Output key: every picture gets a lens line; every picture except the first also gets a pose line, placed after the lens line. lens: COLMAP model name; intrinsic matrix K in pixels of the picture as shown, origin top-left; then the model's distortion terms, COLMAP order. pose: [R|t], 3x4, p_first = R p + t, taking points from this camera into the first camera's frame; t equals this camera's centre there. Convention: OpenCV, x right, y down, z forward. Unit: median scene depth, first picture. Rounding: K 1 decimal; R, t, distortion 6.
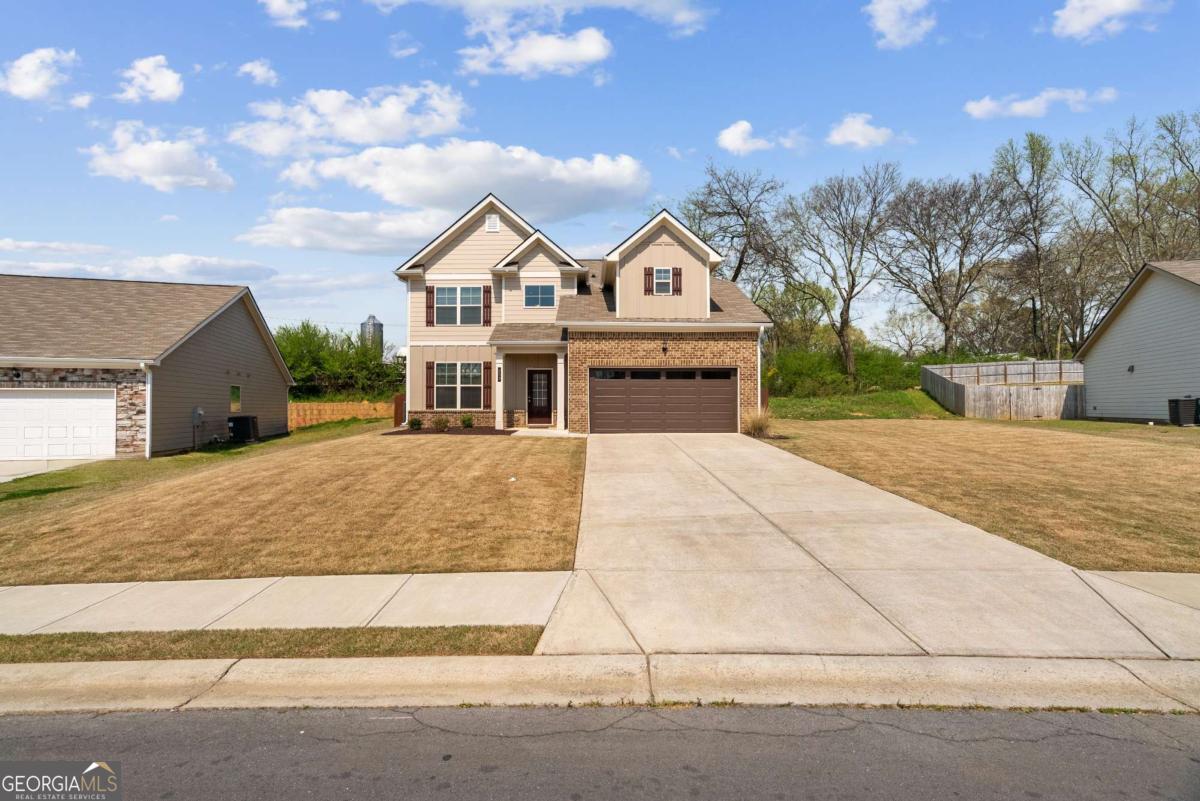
lens RADIAL K [[552.5, 0, 603.4], [0, 552.5, 402.2], [0, 0, 1]] dist [-0.009946, 0.001474]
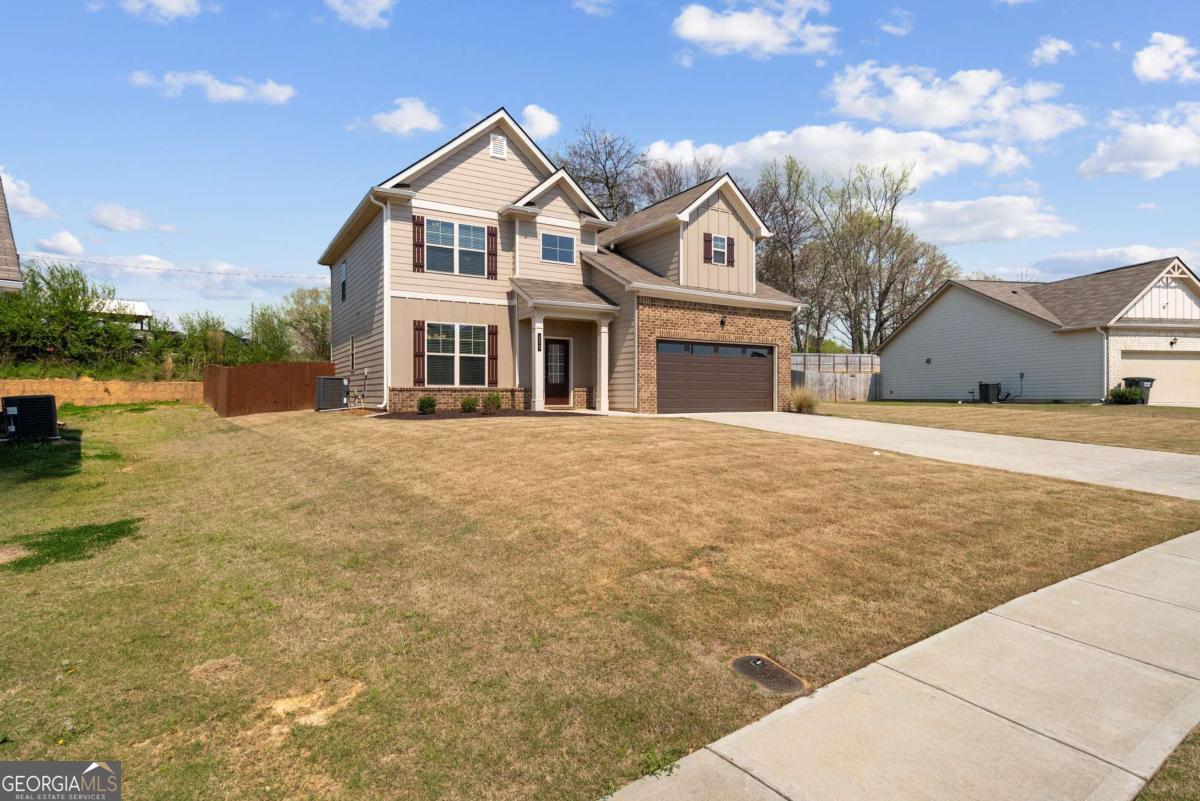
lens RADIAL K [[621.3, 0, 599.1], [0, 621.3, 400.3], [0, 0, 1]] dist [0.005598, -0.000186]
pose [[0.857961, -0.001825, 0.513711, -0.533202], [-0.005461, 0.999905, 0.012672, 0.020402], [-0.513685, -0.013678, 0.857870, 0.172778]]
